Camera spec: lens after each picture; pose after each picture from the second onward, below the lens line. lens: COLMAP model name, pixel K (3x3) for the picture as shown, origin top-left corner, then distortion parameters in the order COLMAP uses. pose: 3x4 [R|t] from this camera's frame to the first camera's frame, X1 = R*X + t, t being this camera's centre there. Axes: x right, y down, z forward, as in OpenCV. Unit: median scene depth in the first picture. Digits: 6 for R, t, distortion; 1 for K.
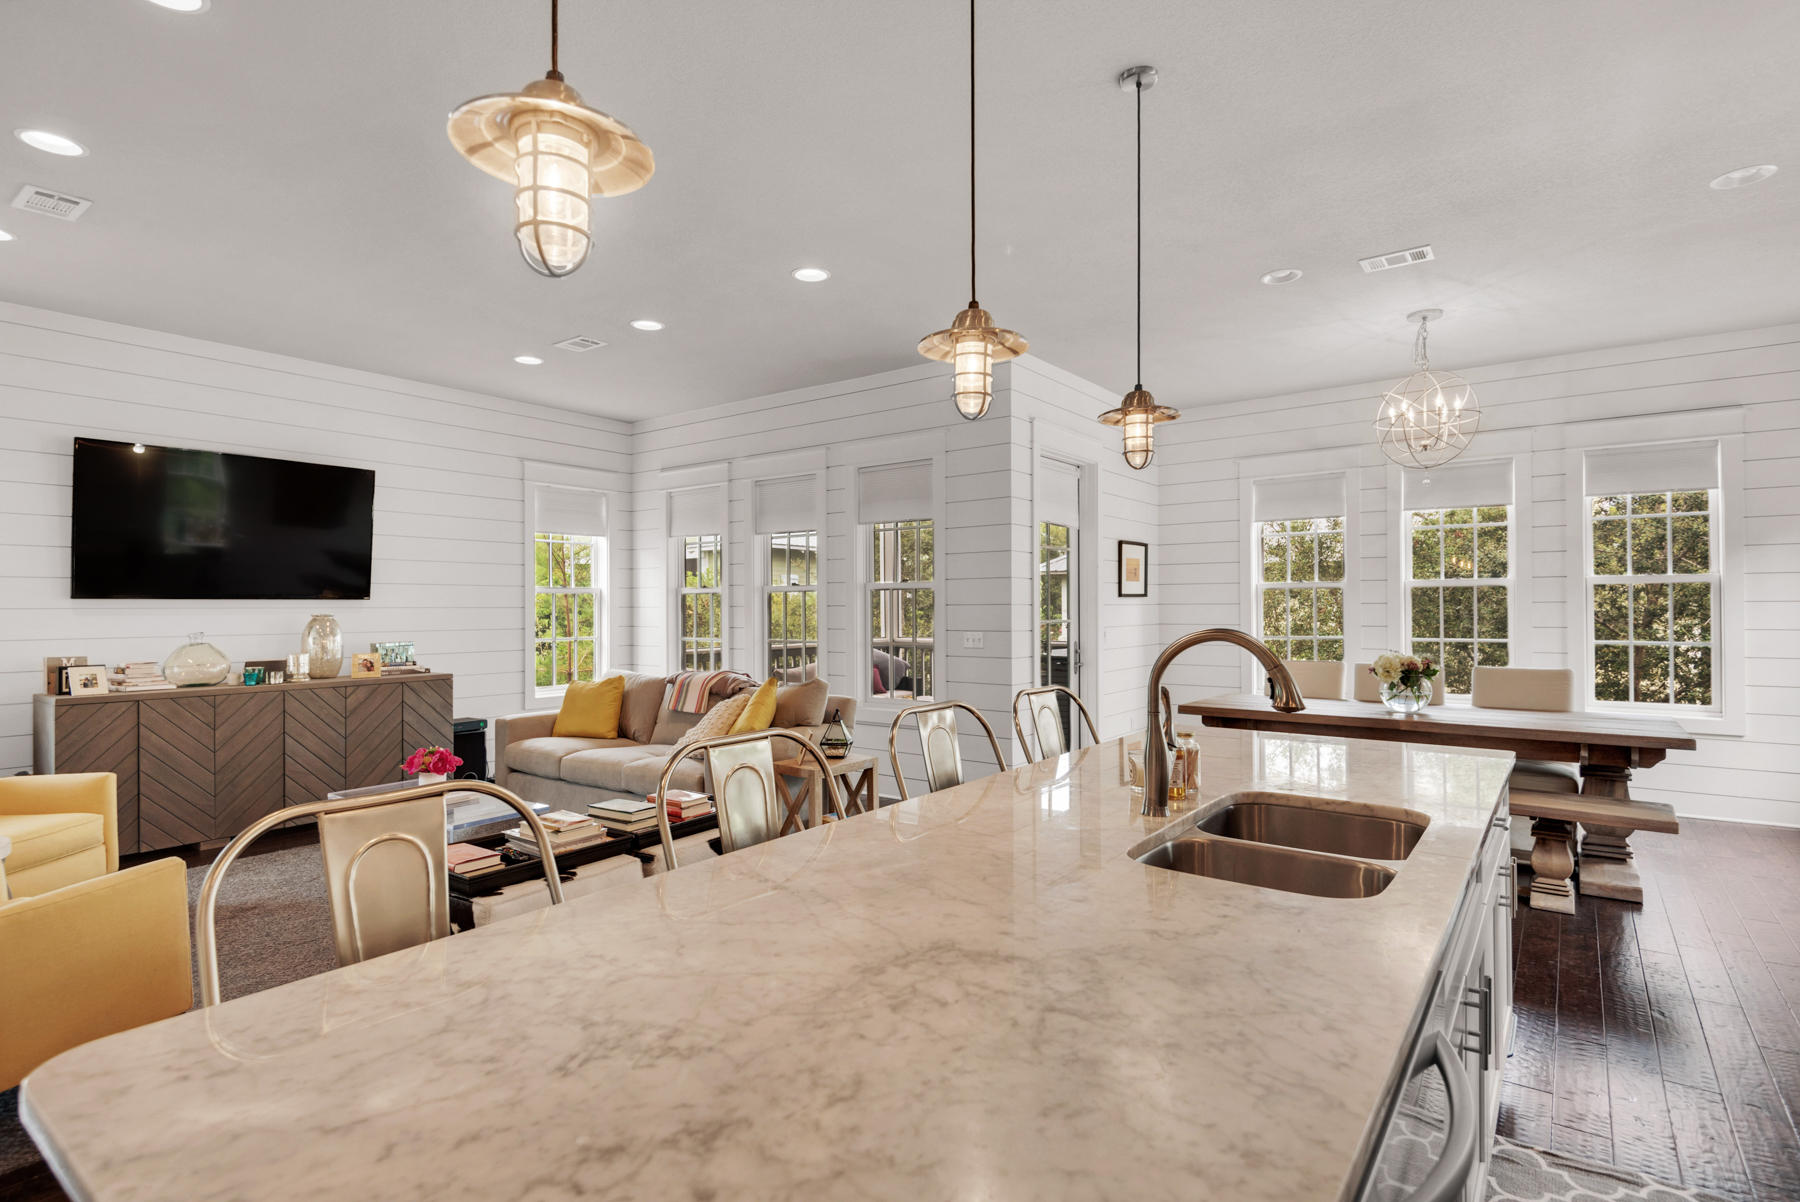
lens RADIAL K [[883.9, 0, 900.0], [0, 883.9, 601.0], [0, 0, 1]] dist [0.031654, -0.020442]
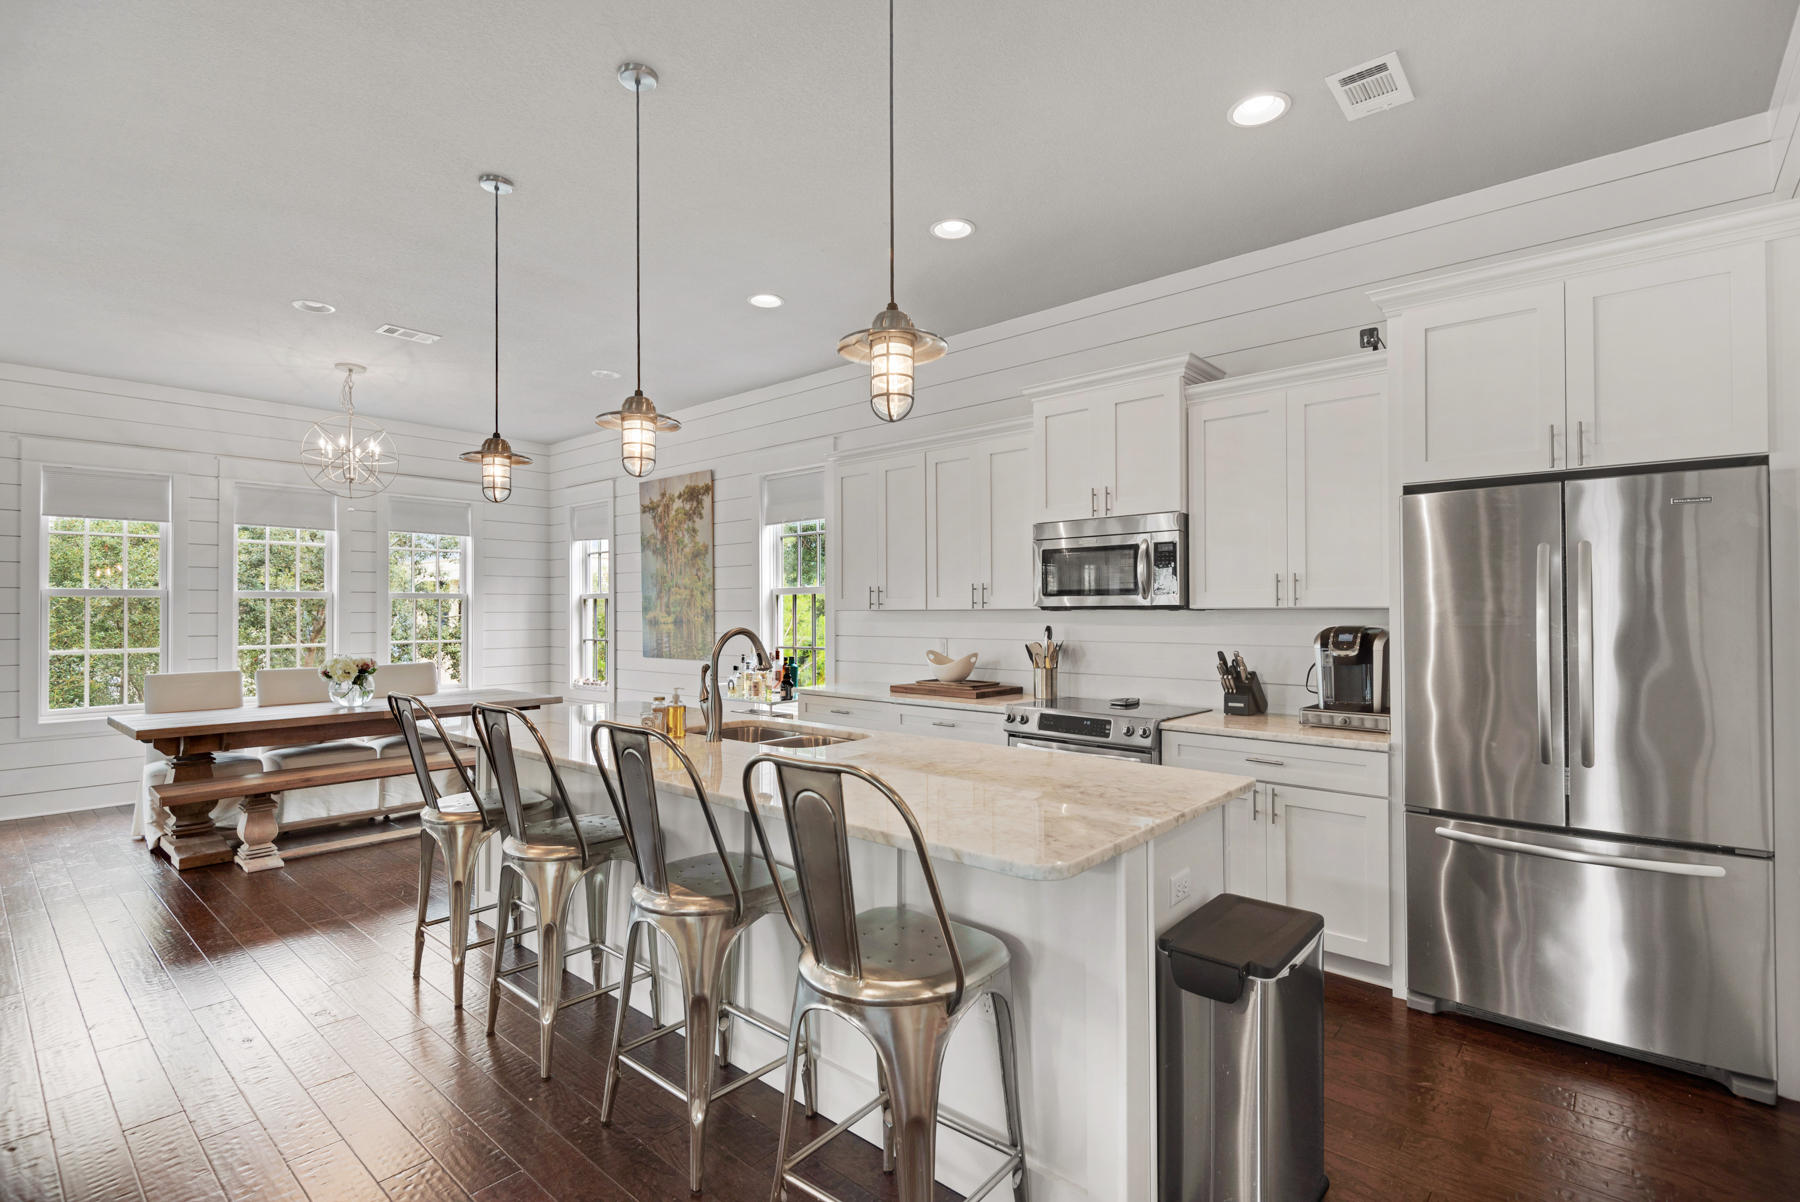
lens RADIAL K [[823.4, 0, 900.0], [0, 823.4, 601.0], [0, 0, 1]] dist [0.017212, -0.000330]
pose [[0.073284, 0.016466, 0.997175, -0.462587], [-0.004838, 0.999858, -0.016155, 0.001138], [-0.997299, -0.003641, 0.073353, 0.204807]]
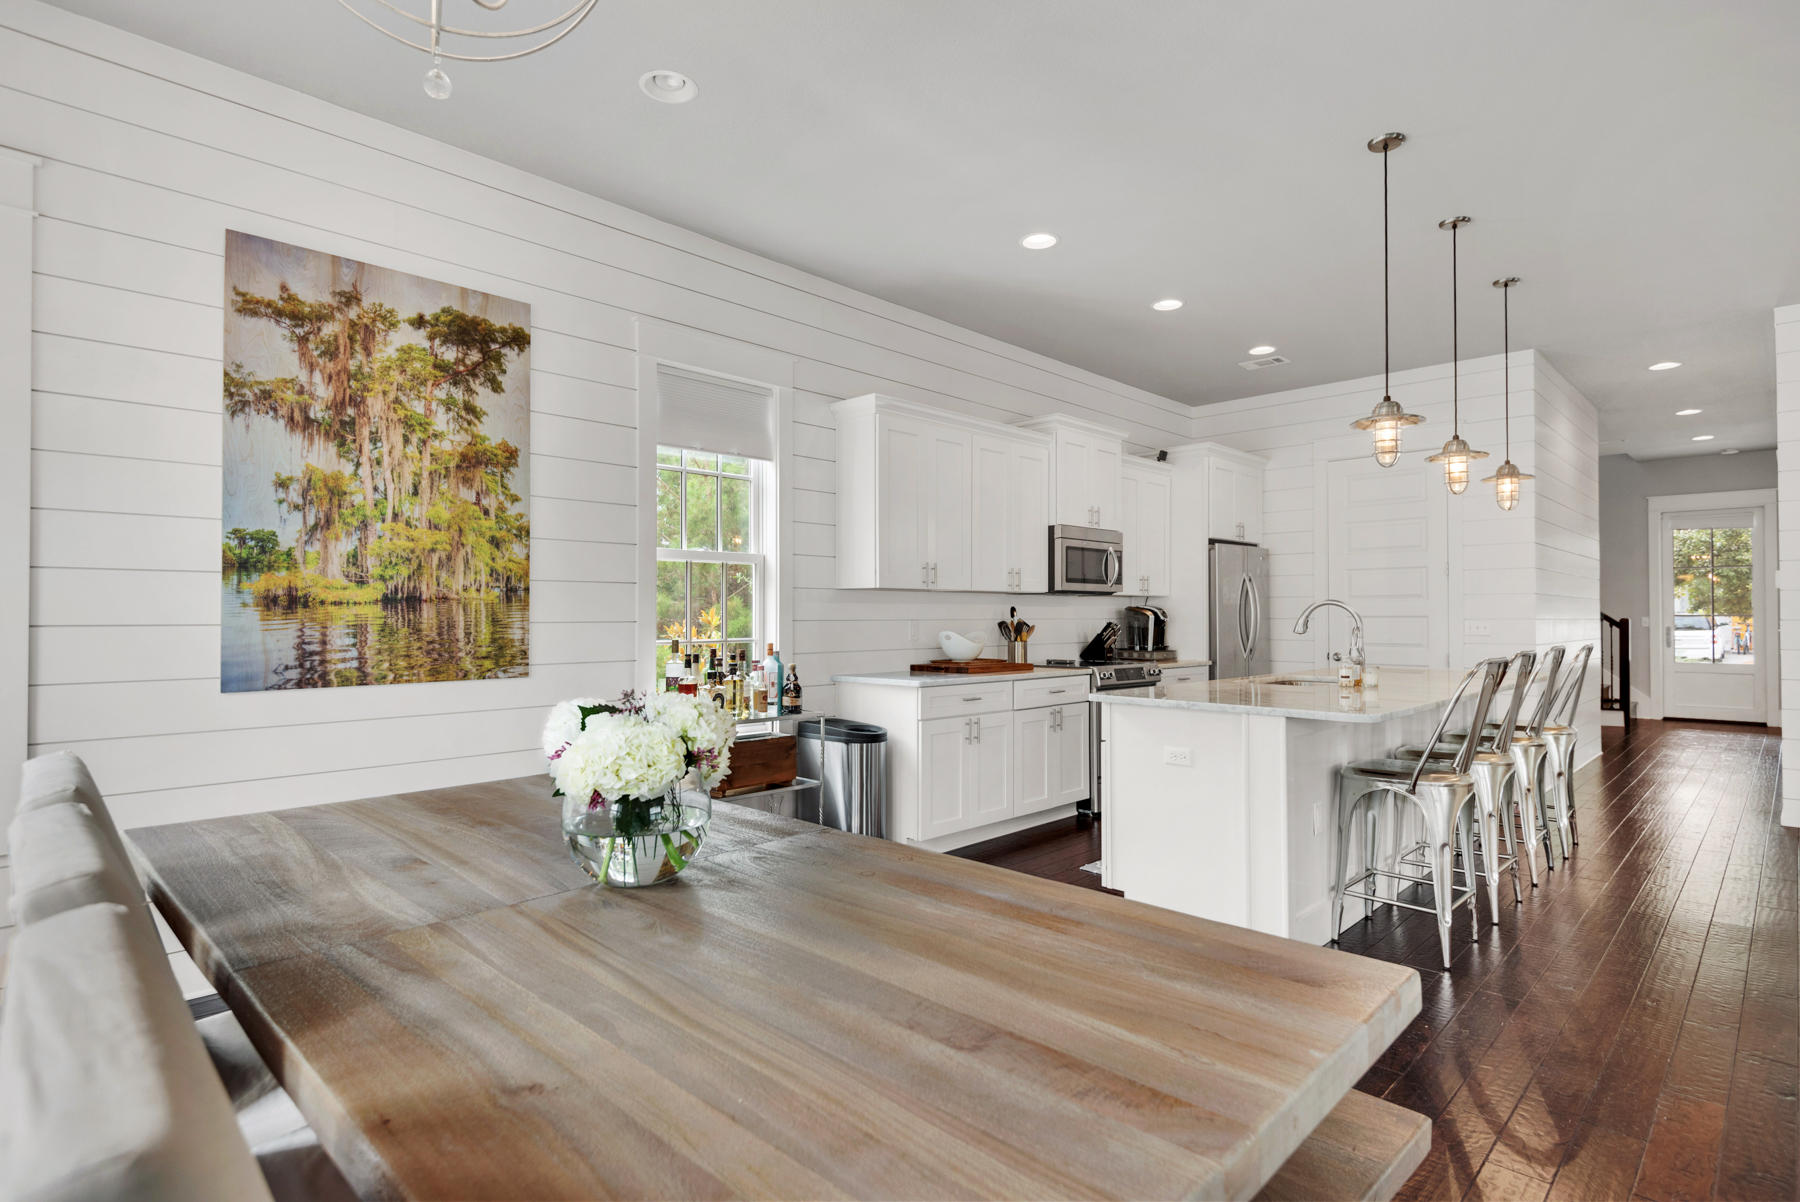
lens RADIAL K [[908.5, 0, 906.3], [0, 908.5, 610.2], [0, 0, 1]] dist [0.004862, -0.000345]
pose [[-0.991636, 0.008275, 0.128801, 0.426721], [0.006126, 0.999835, -0.017077, 0.036744], [-0.128921, -0.016146, -0.991523, 1.300648]]
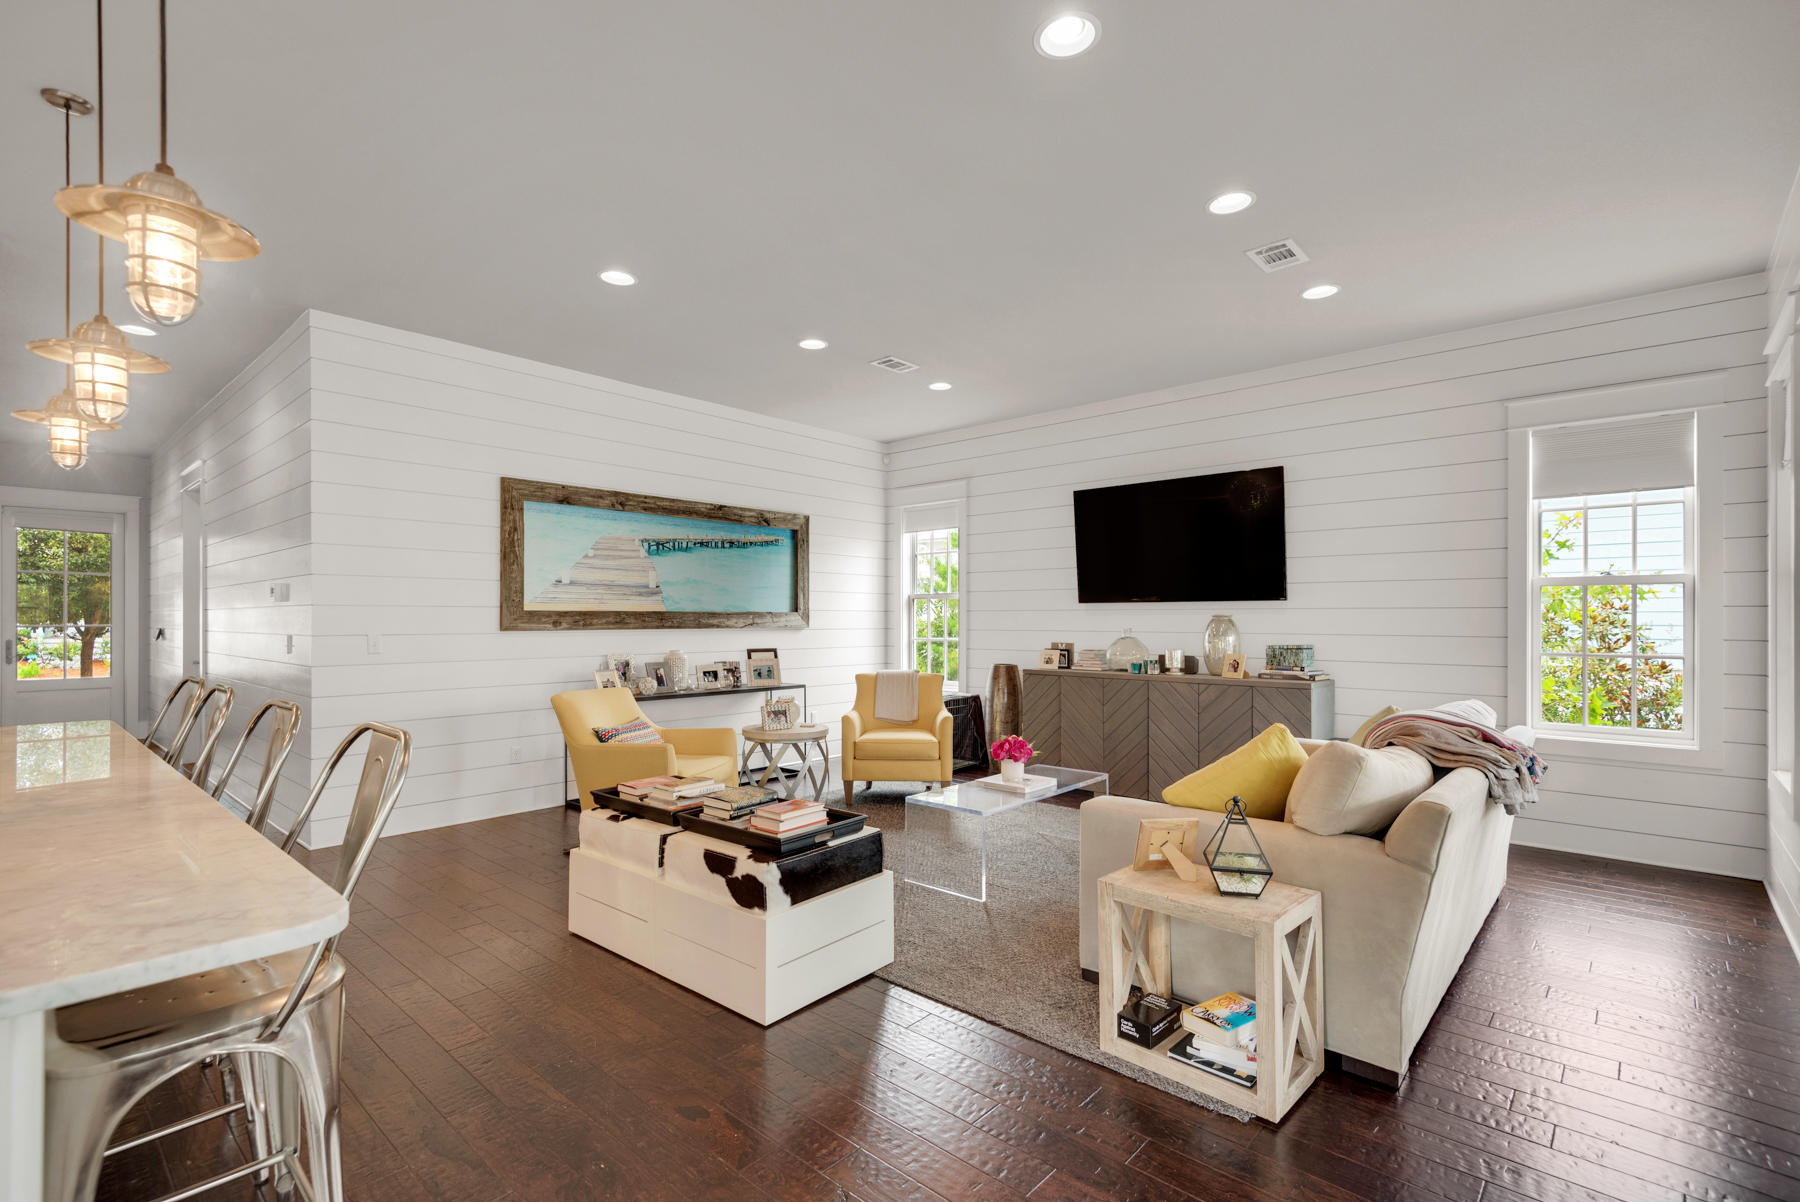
lens RADIAL K [[813.4, 0, 907.0], [0, 813.4, 600.7], [0, 0, 1]] dist [0.021556, -0.010561]
pose [[-0.078895, -0.016769, -0.996742, 0.401958], [0.010150, 0.999793, -0.017623, 0.014033], [0.996831, -0.011507, -0.078709, 0.827708]]
